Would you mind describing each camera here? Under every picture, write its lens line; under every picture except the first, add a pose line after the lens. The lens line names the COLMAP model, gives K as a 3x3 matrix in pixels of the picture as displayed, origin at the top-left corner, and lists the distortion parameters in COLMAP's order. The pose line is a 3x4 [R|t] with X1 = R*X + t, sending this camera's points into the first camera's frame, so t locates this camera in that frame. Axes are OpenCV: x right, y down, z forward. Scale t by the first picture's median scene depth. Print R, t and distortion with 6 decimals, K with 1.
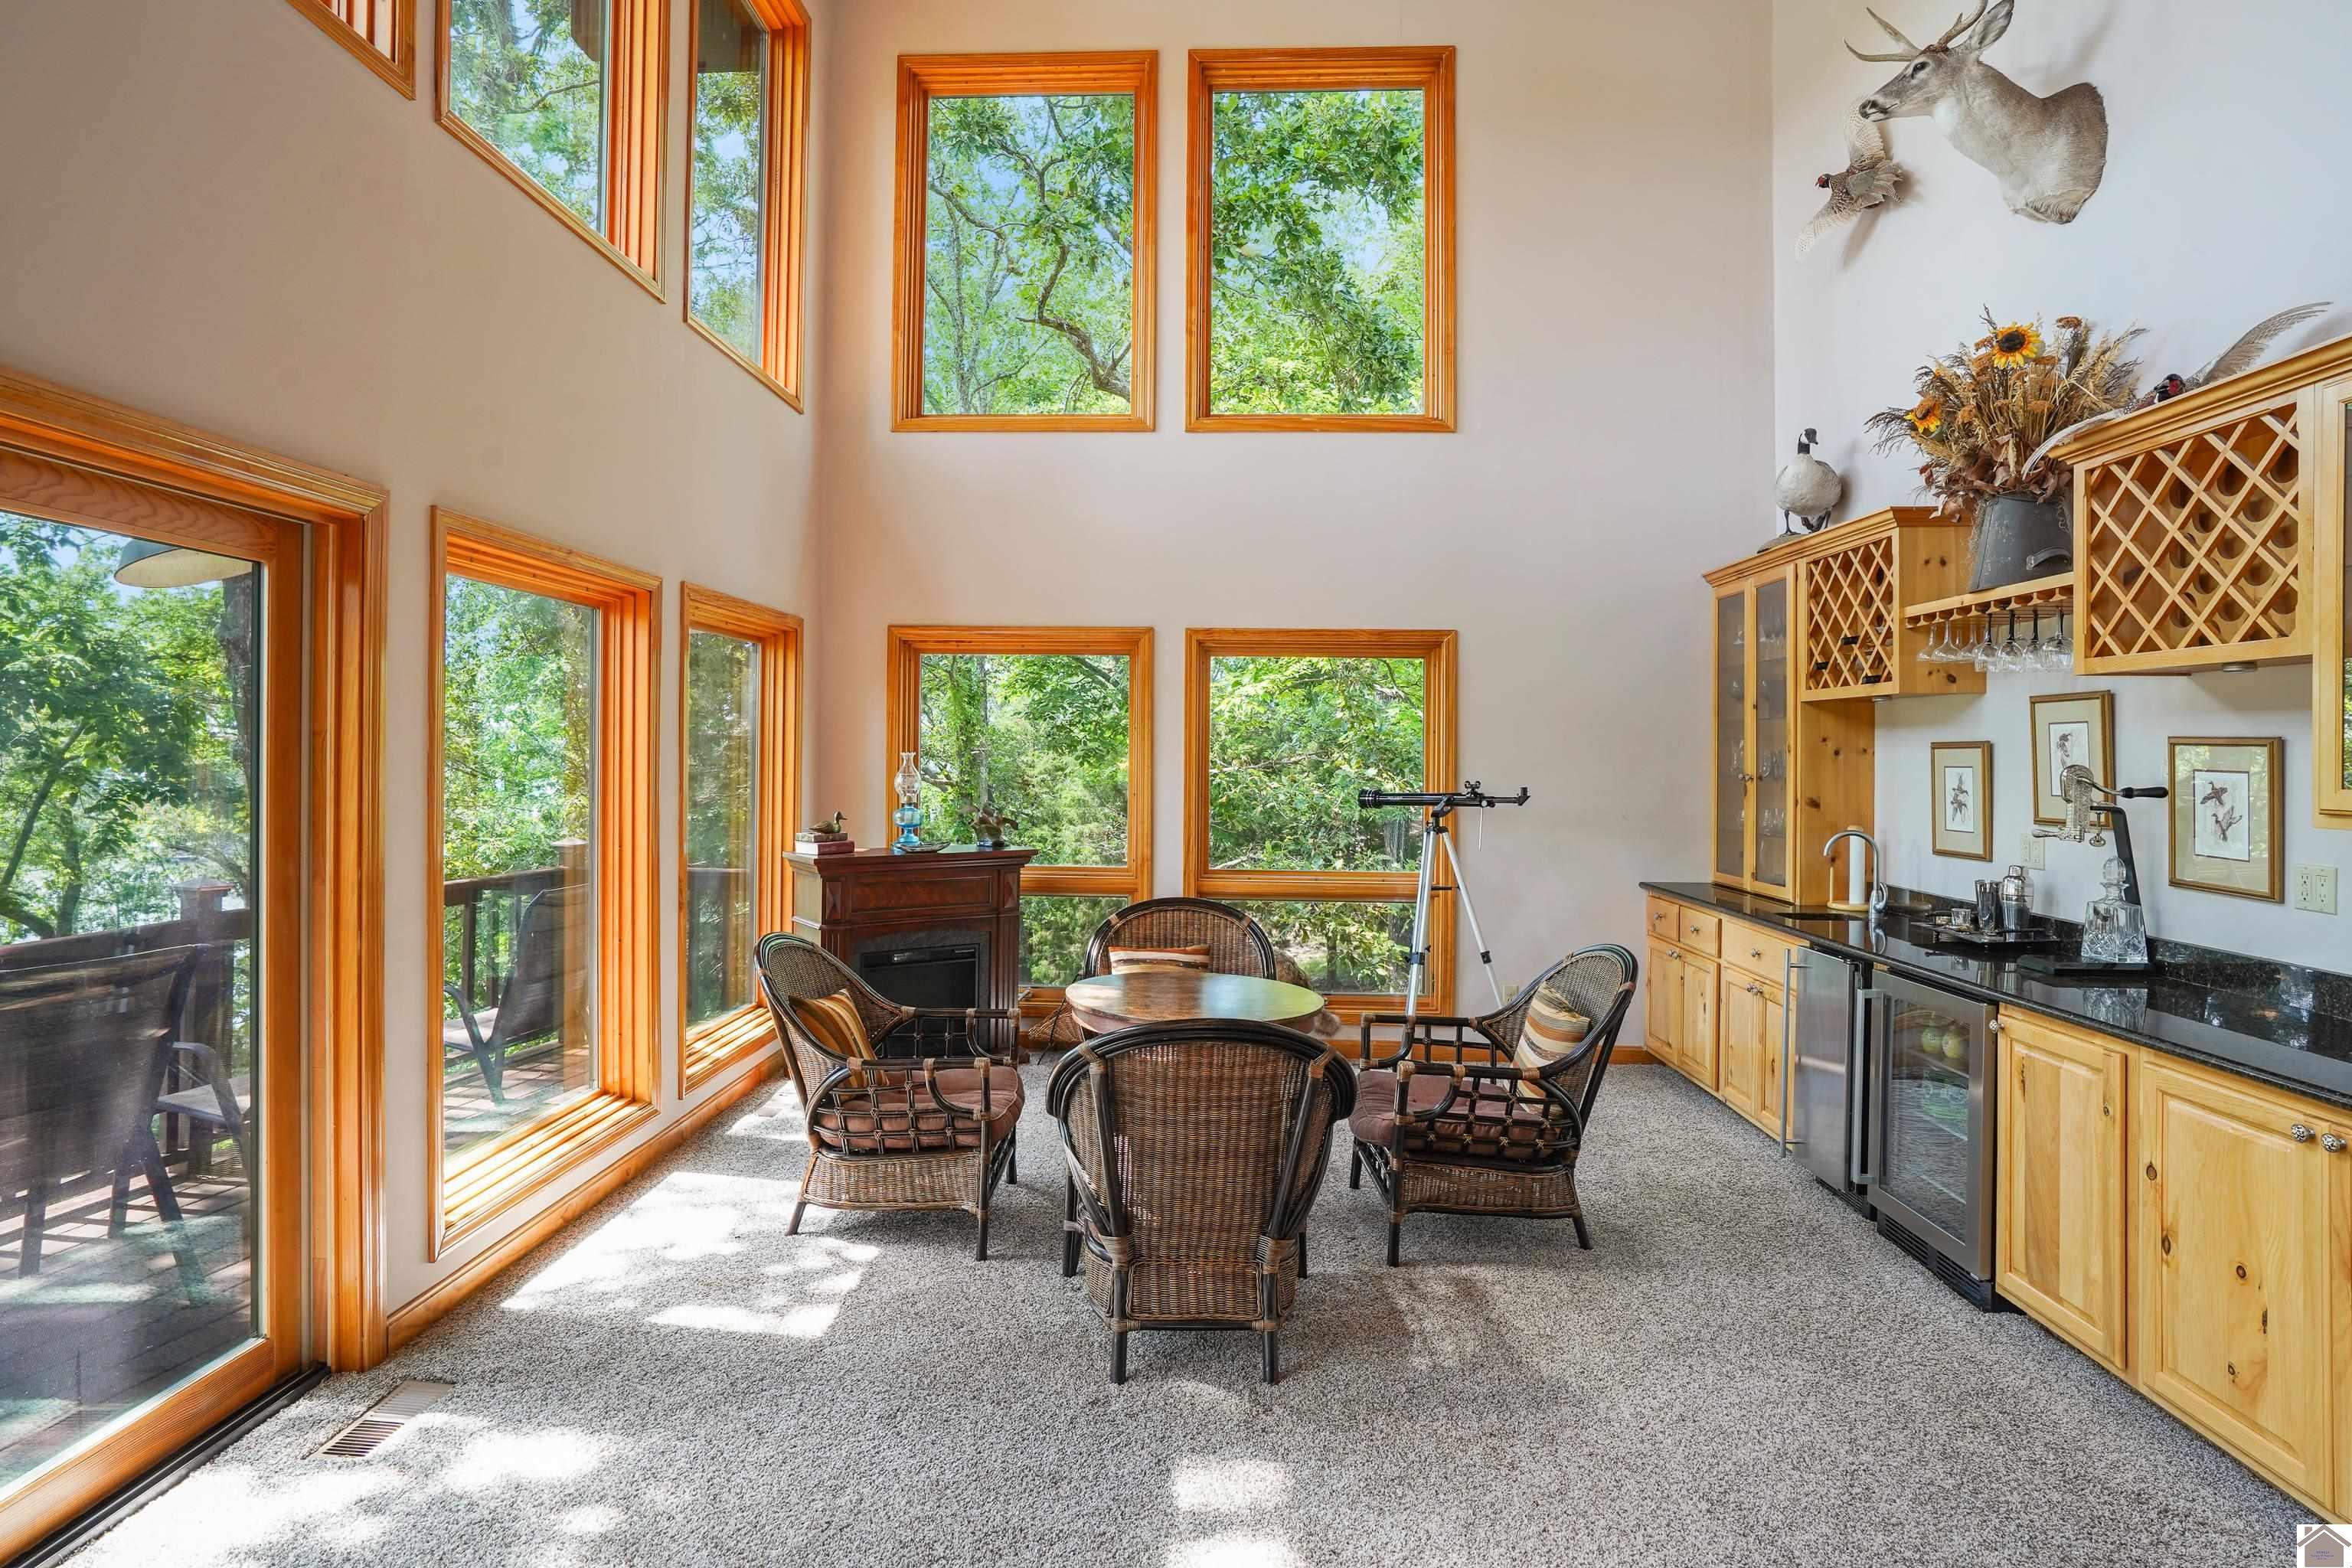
lens RADIAL K [[1289.3, 0, 1149.2], [0, 1289.3, 743.6], [0, 0, 1]] dist [-0.045639, 0.019707]
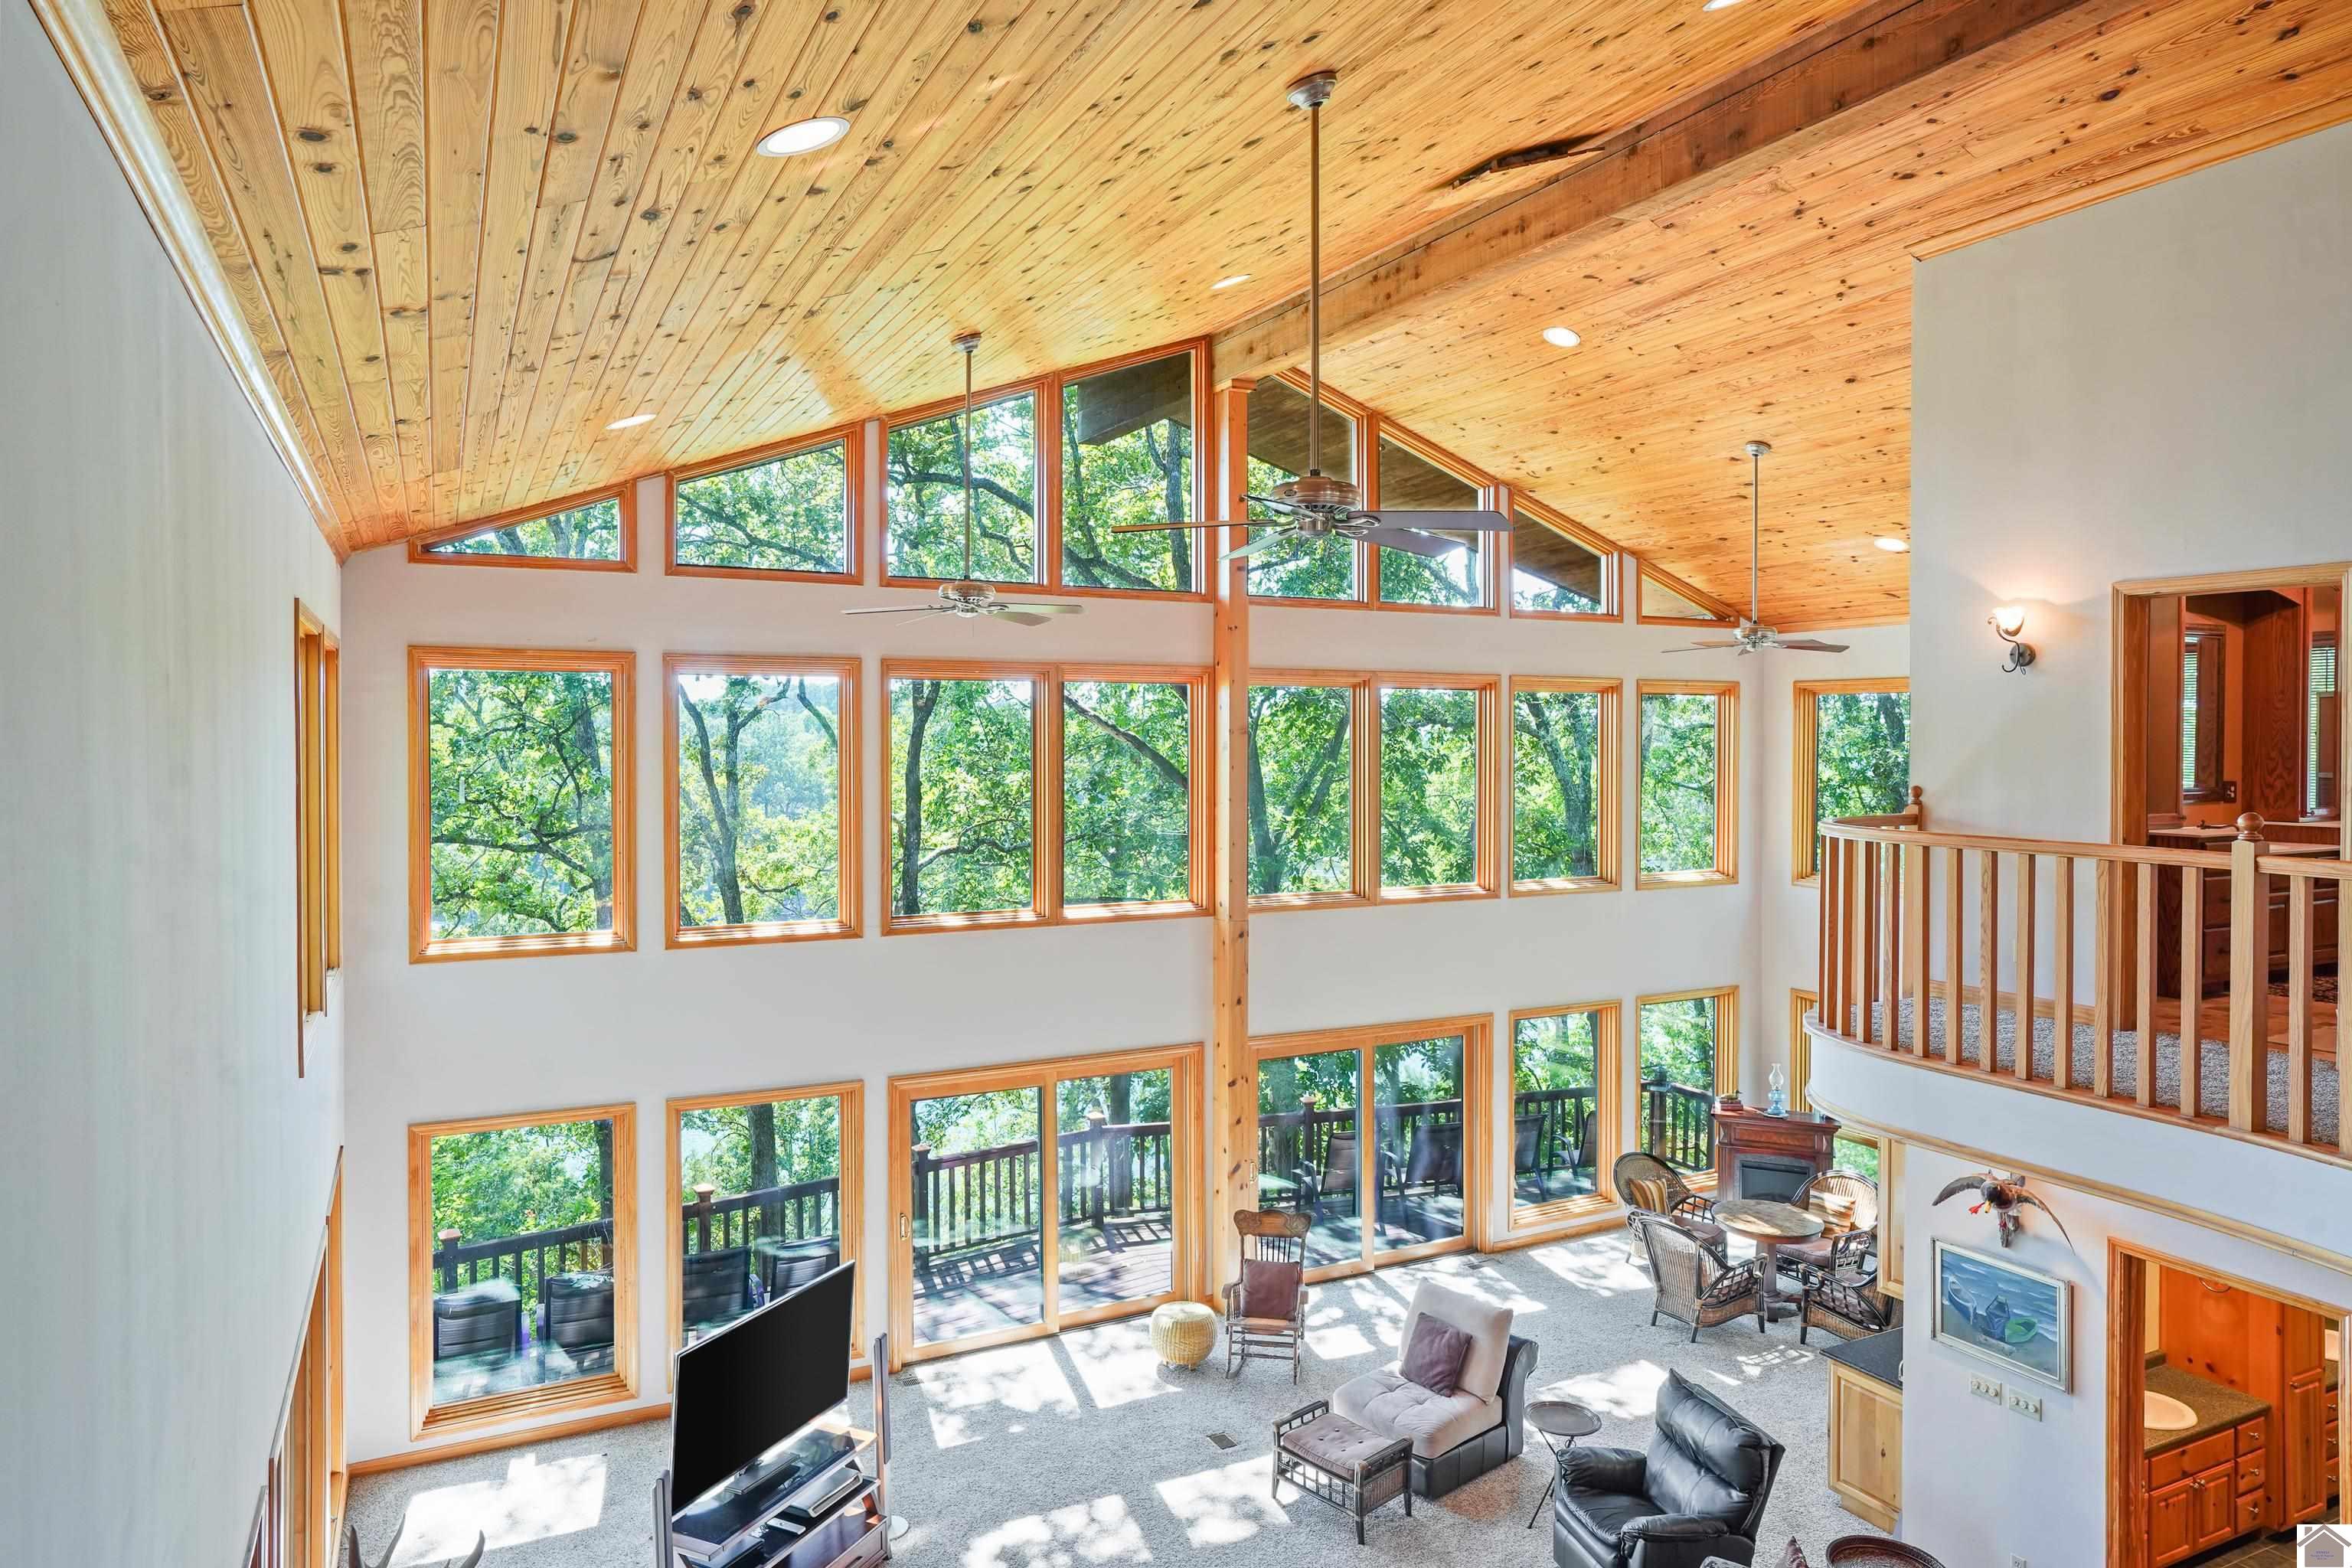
lens RADIAL K [[1452.5, 0, 1165.0], [0, 1452.5, 774.9], [0, 0, 1]] dist [-0.014629, 0.013679]
pose [[0.506732, 0.011986, -0.862020, 1.807676], [0.012820, 0.999688, 0.021437, -0.717354], [0.862008, -0.021914, 0.506421, -1.362530]]
